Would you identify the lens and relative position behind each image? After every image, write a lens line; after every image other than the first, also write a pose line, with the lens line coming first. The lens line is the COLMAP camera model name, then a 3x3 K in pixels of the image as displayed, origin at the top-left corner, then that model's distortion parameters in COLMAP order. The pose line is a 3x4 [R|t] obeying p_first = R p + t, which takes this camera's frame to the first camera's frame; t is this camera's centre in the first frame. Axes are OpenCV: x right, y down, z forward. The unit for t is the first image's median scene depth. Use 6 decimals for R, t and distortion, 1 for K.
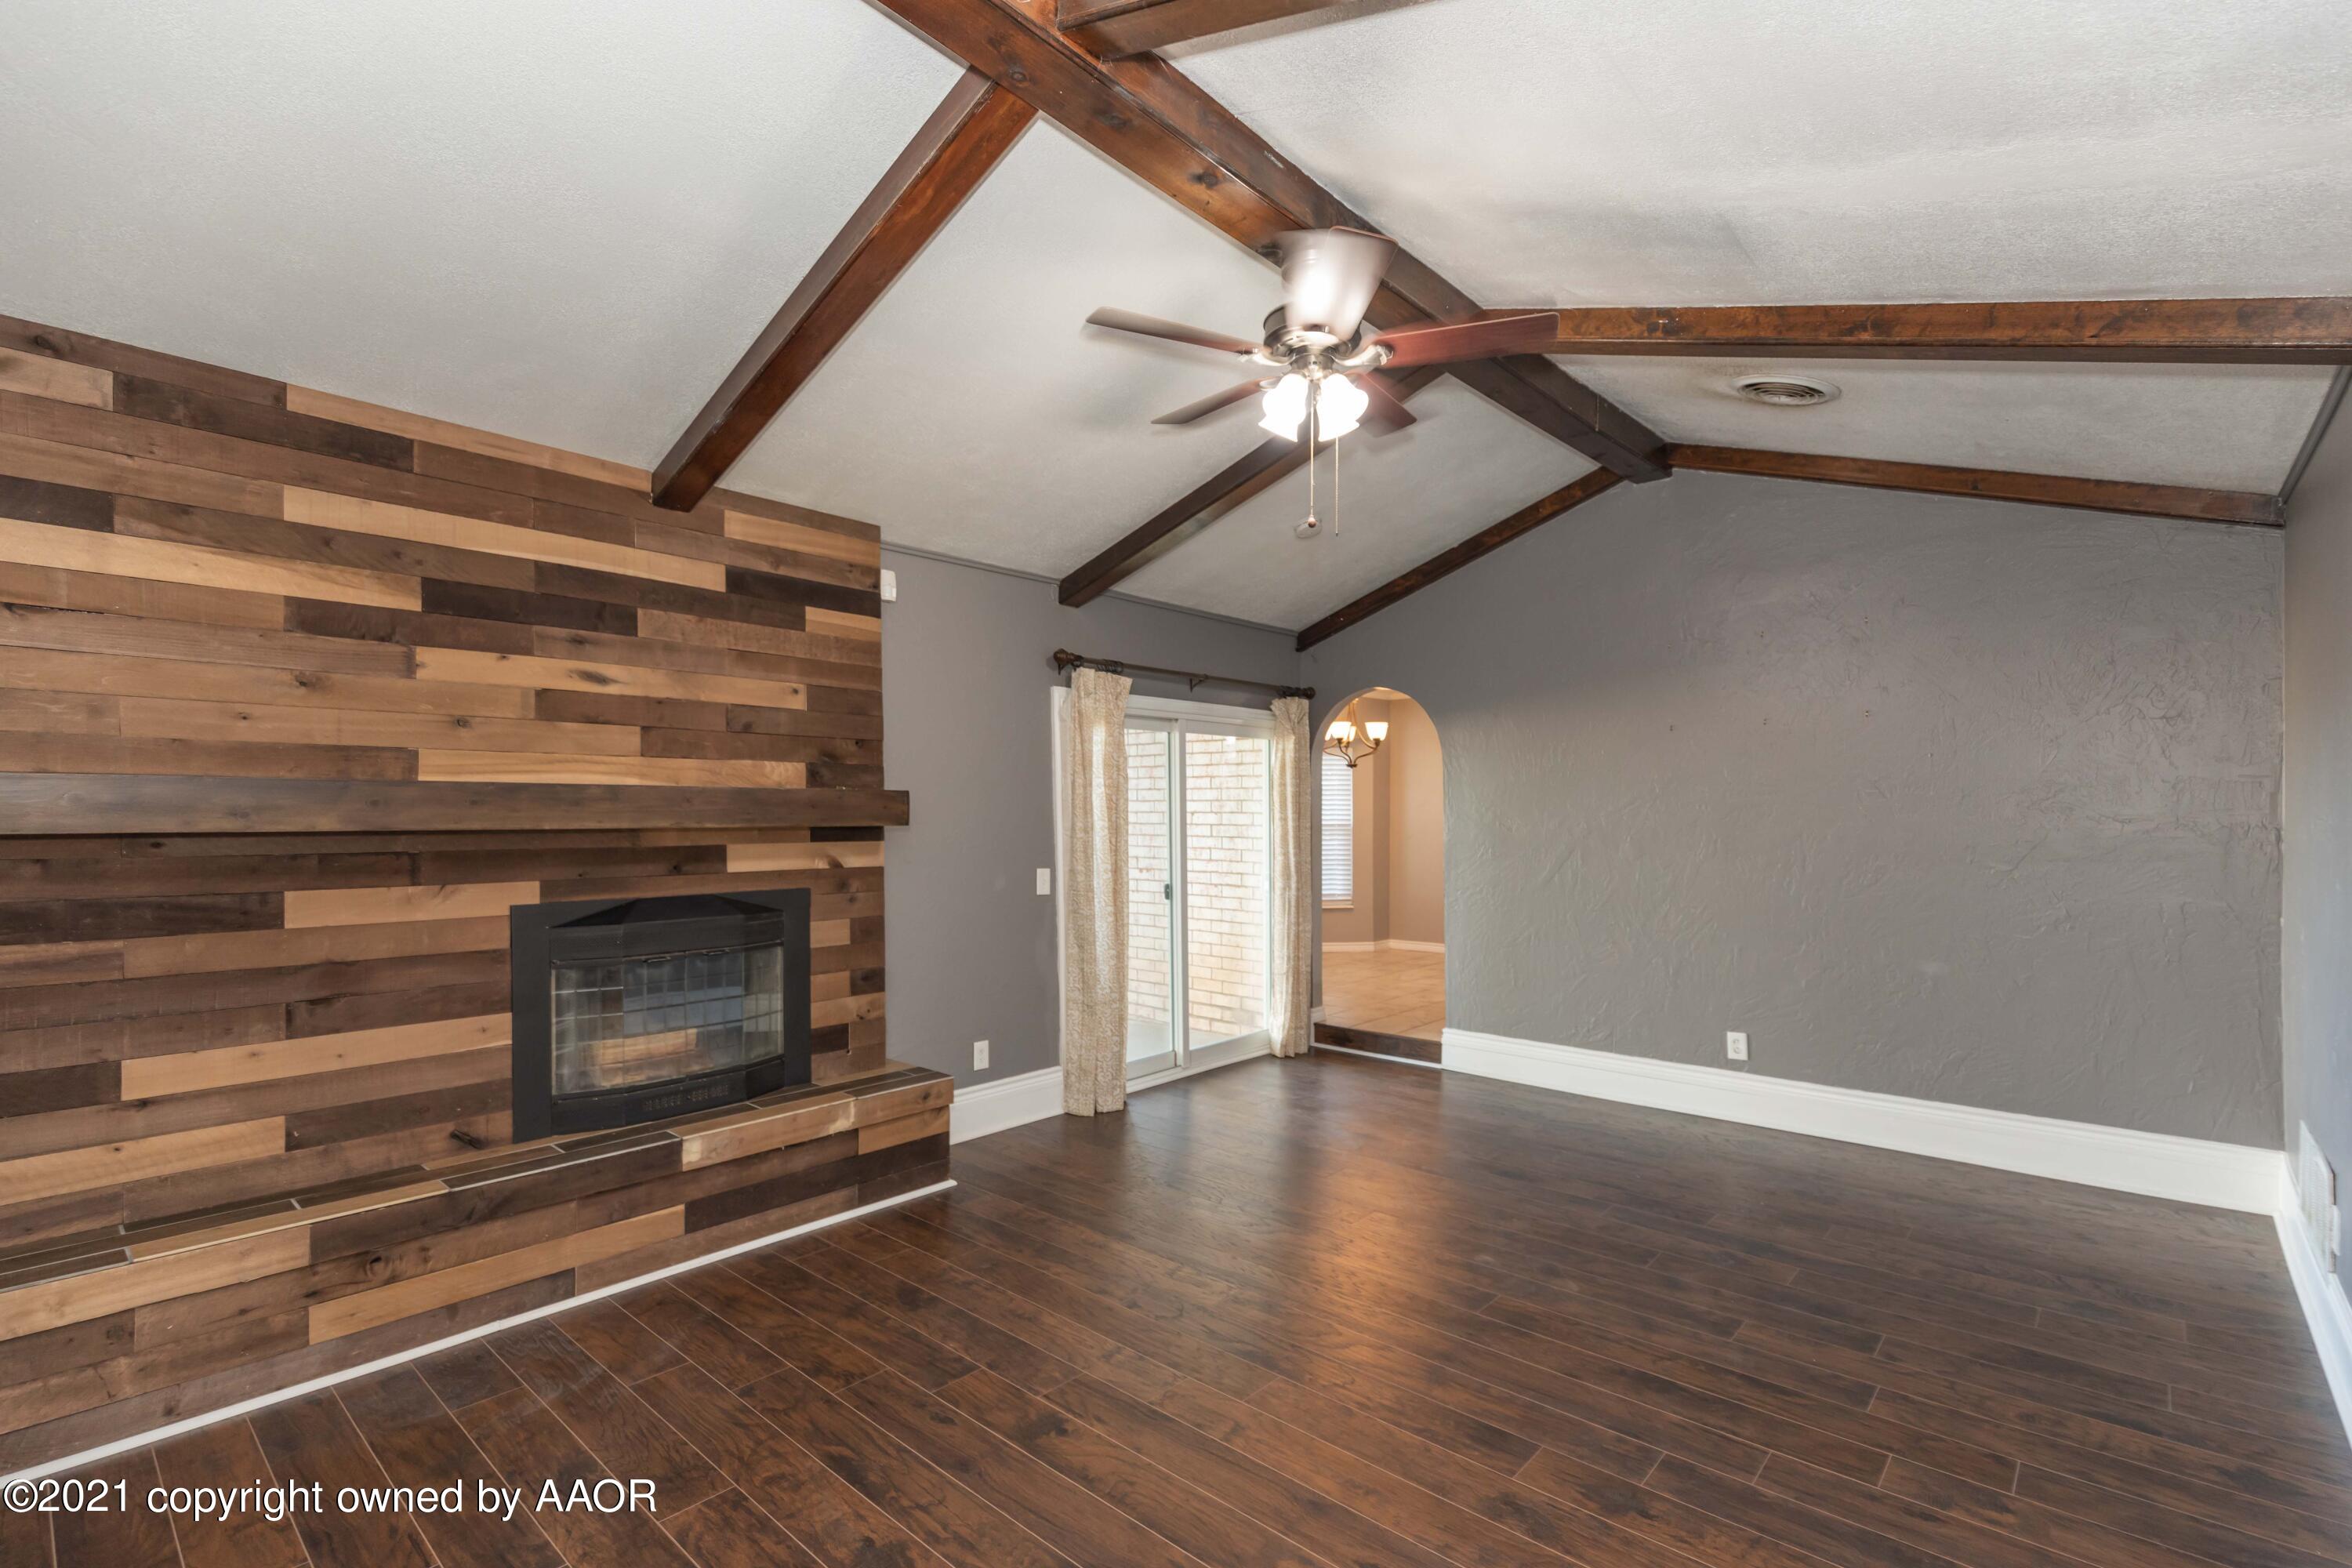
lens RADIAL K [[1050.3, 0, 1222.4], [0, 1050.3, 781.6], [0, 0, 1]] dist [0.001672, -0.000576]
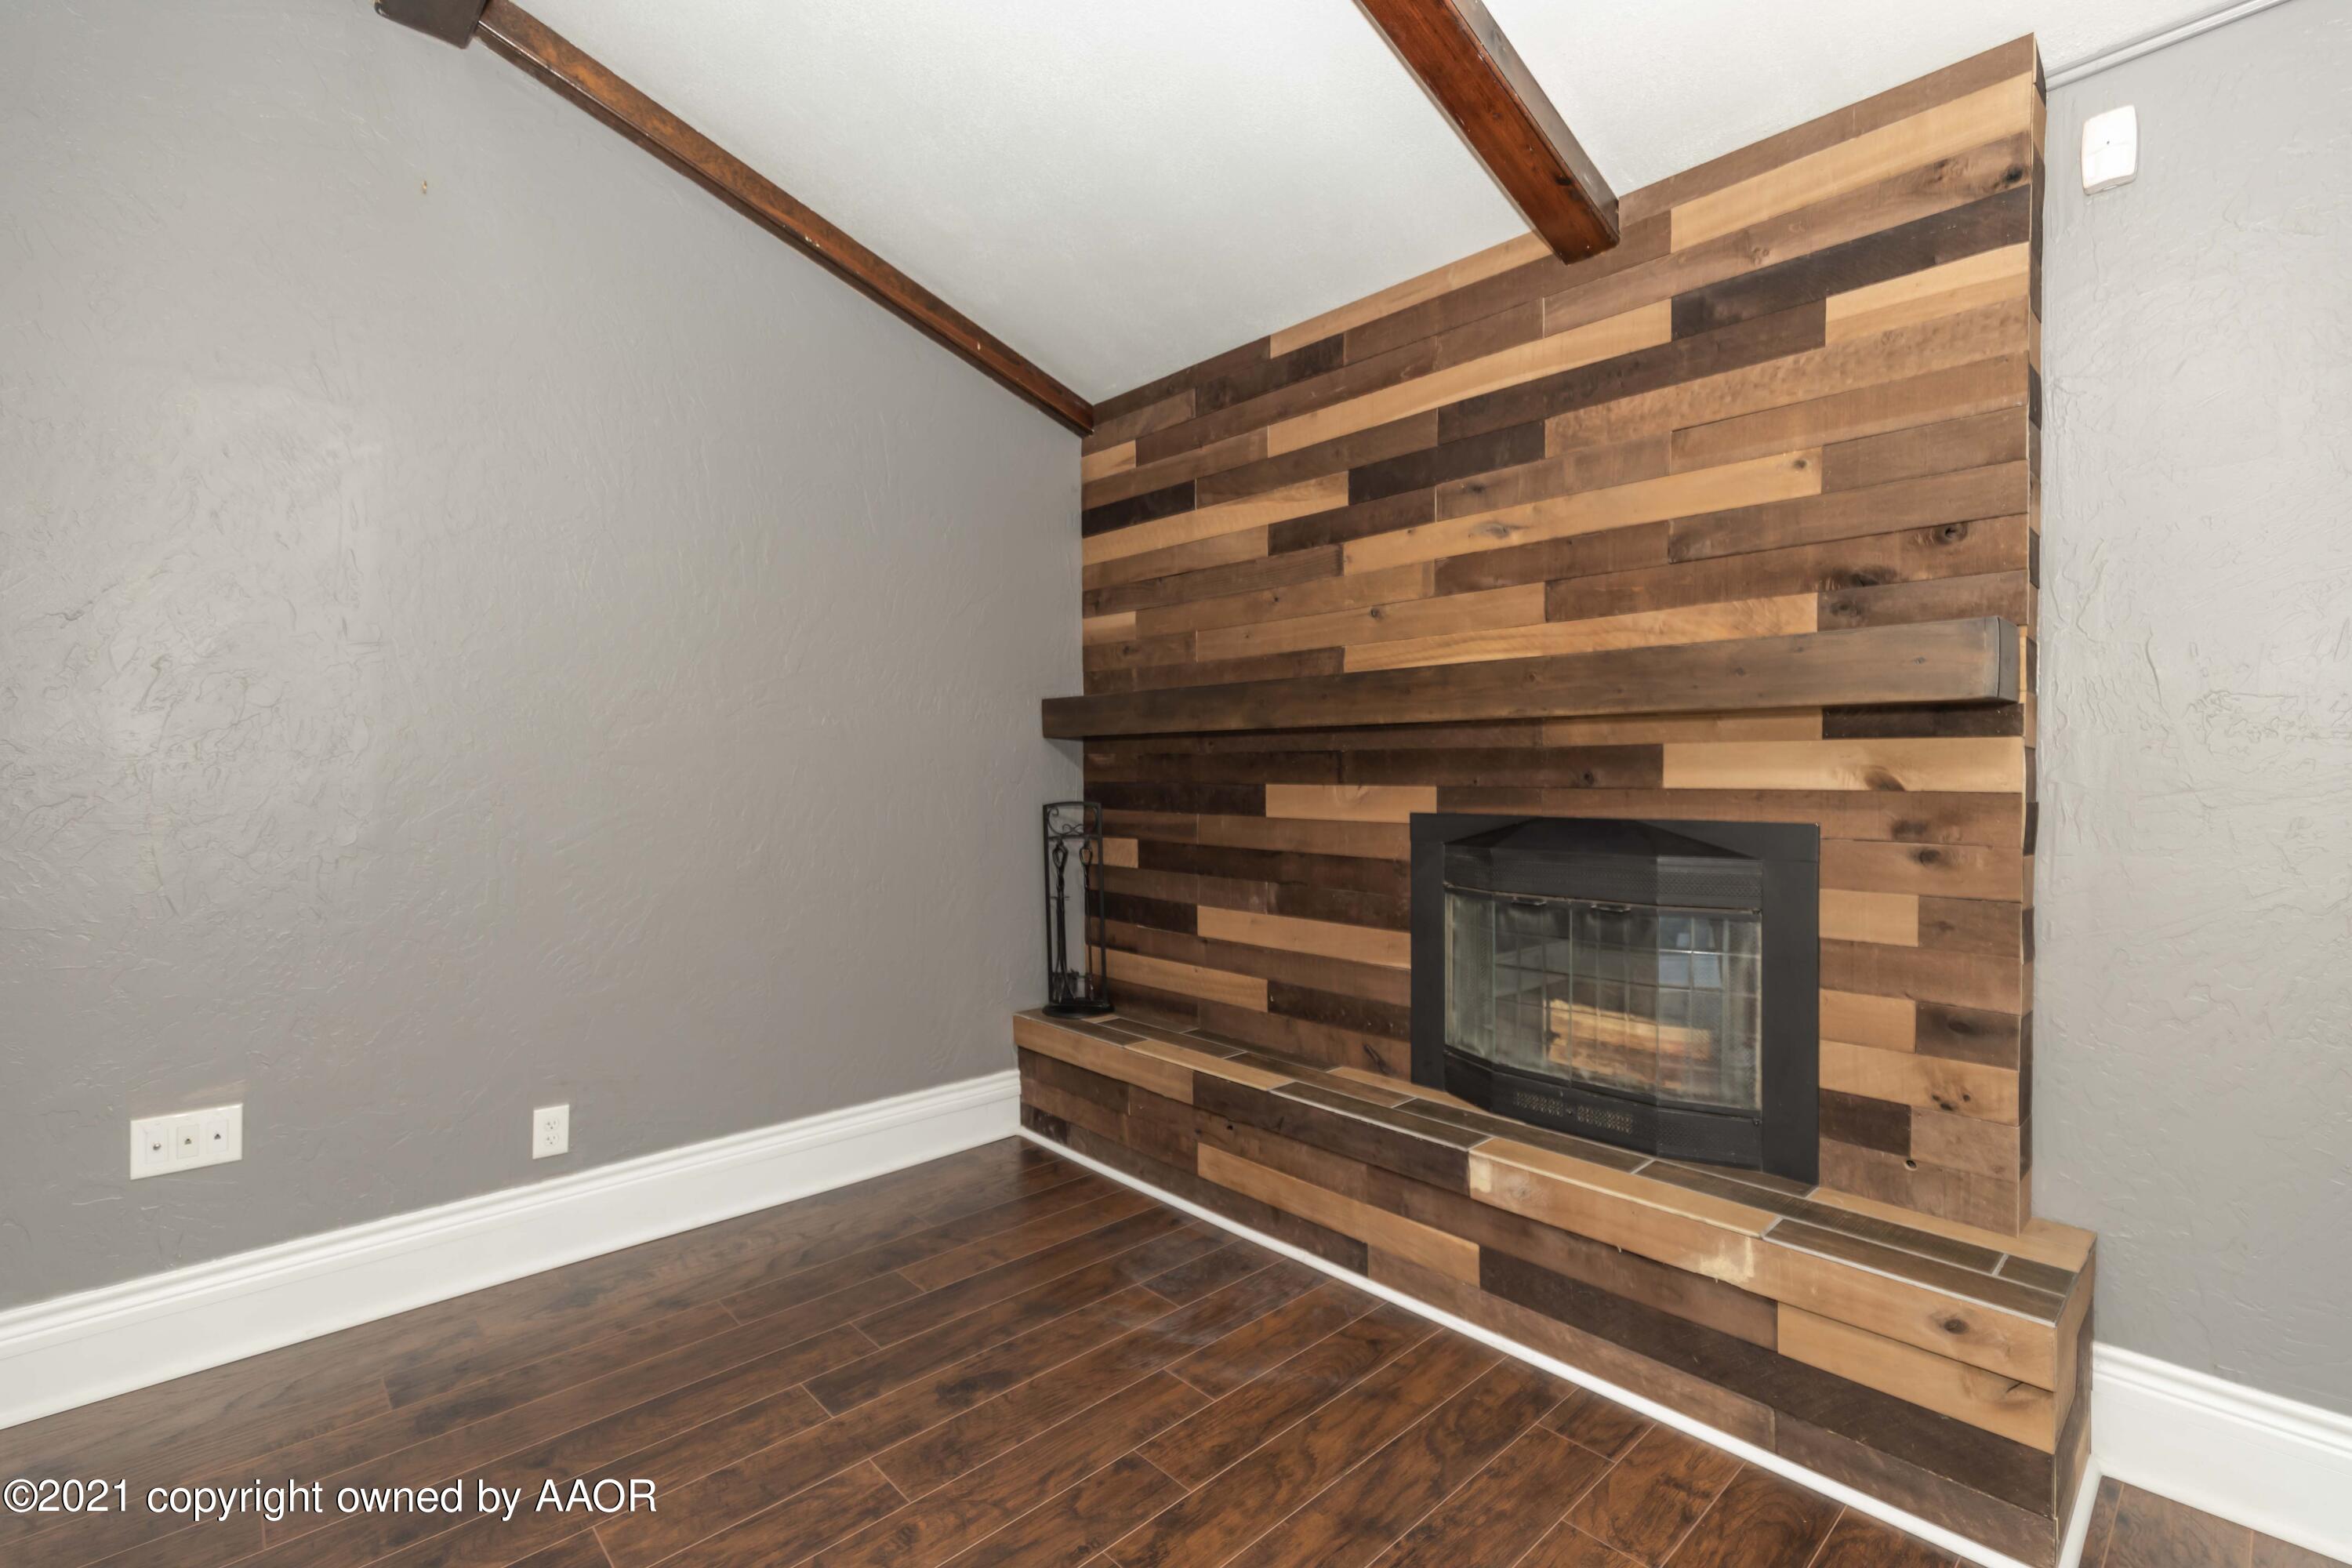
lens RADIAL K [[1053.0, 0, 1177.1], [0, 1053.0, 774.4], [0, 0, 1]] dist [0.006255, -0.001729]
pose [[-0.119774, 0.006764, -0.992778, 0.221631], [0.035758, 0.999357, 0.002495, 0.077389], [0.992157, -0.035201, -0.119938, 0.916594]]
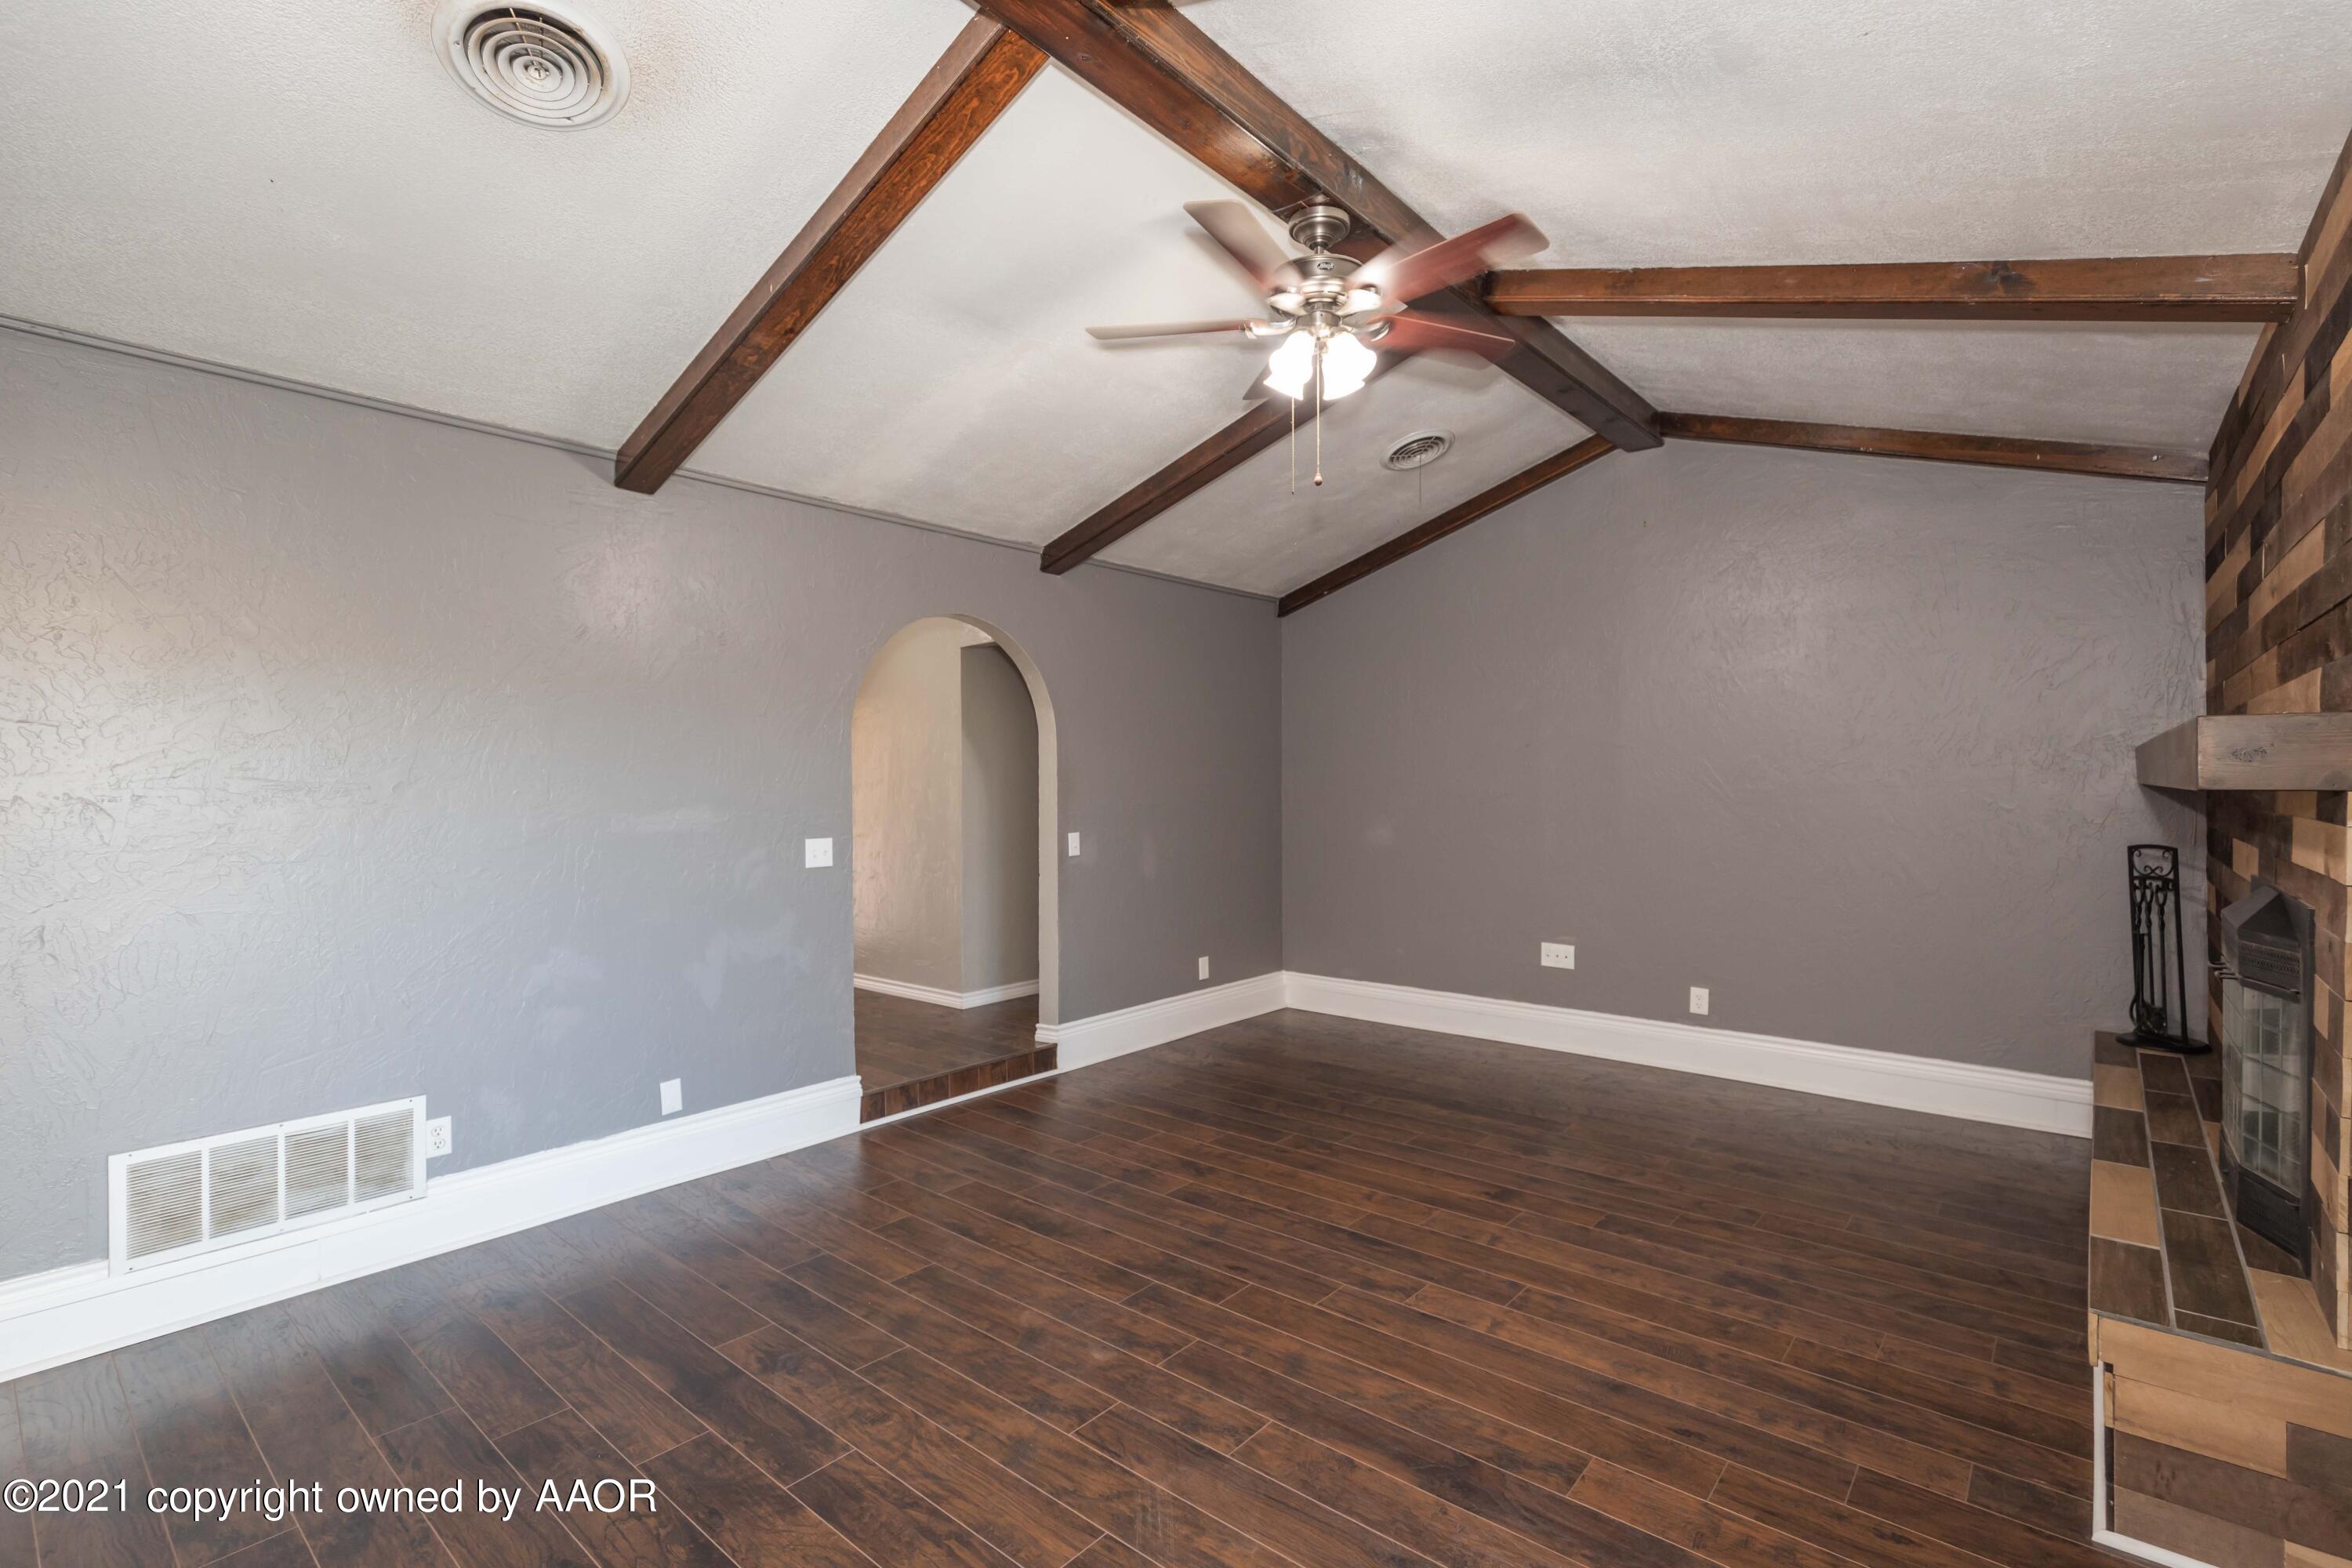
lens RADIAL K [[1053.0, 0, 1177.1], [0, 1053.0, 774.4], [0, 0, 1]] dist [0.006255, -0.001729]
pose [[-0.999862, 0.006470, 0.015270, 0.192496], [0.005907, 0.999311, -0.036630, 0.064191], [-0.015496, -0.036535, -0.999212, 1.884618]]
